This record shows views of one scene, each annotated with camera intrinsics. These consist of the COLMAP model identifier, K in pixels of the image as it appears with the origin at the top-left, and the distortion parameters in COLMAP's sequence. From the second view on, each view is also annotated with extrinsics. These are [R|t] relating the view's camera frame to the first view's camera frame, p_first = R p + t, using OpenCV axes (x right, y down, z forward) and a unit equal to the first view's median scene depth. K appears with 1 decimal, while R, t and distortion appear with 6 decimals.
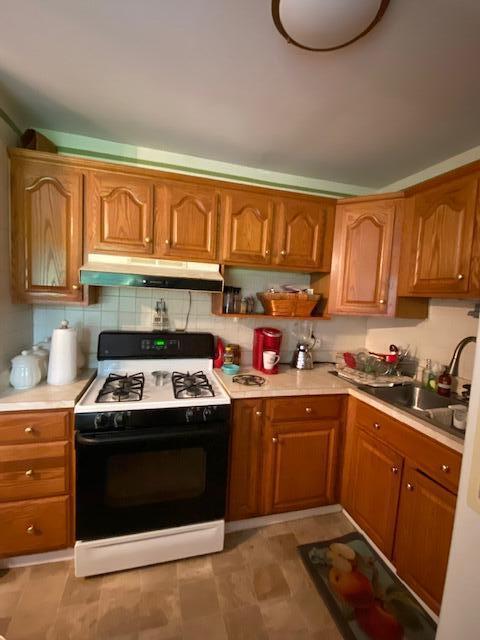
lens RADIAL K [[293.5, 0, 241.8], [0, 293.5, 321.8], [0, 0, 1]] dist [0.001588, -0.001994]
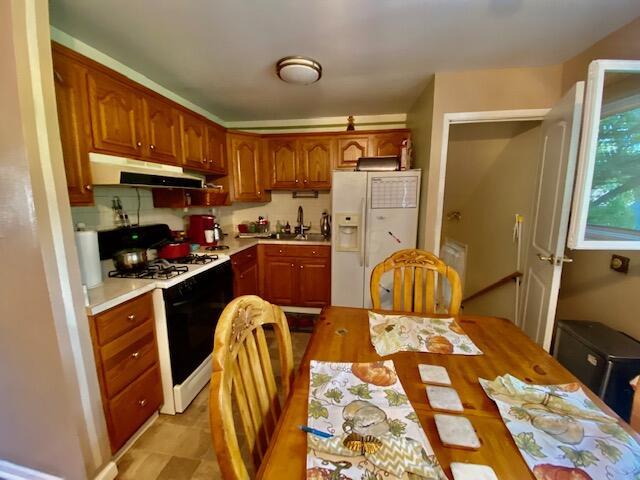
lens RADIAL K [[259.6, 0, 317.5], [0, 259.6, 240.5], [0, 0, 1]] dist [-0.012061, -0.002741]
pose [[0.422432, -0.193117, 0.885583, -0.855717], [0.100886, 0.980986, 0.165798, -0.006537], [-0.900763, 0.019304, 0.433882, -0.043918]]
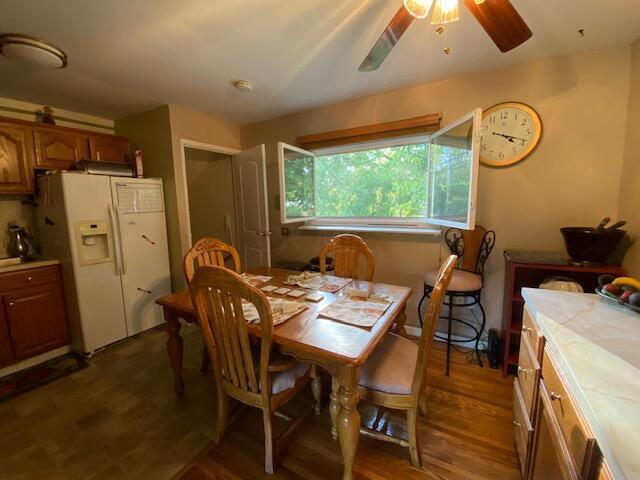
lens RADIAL K [[259.6, 0, 322.9], [0, 259.6, 241.4], [0, 0, 1]] dist [-0.012061, -0.002741]
pose [[-0.710794, -0.130756, 0.691140, -1.155878], [0.045864, 0.971864, 0.231034, -0.036927], [-0.701903, 0.195916, -0.684799, 0.449375]]
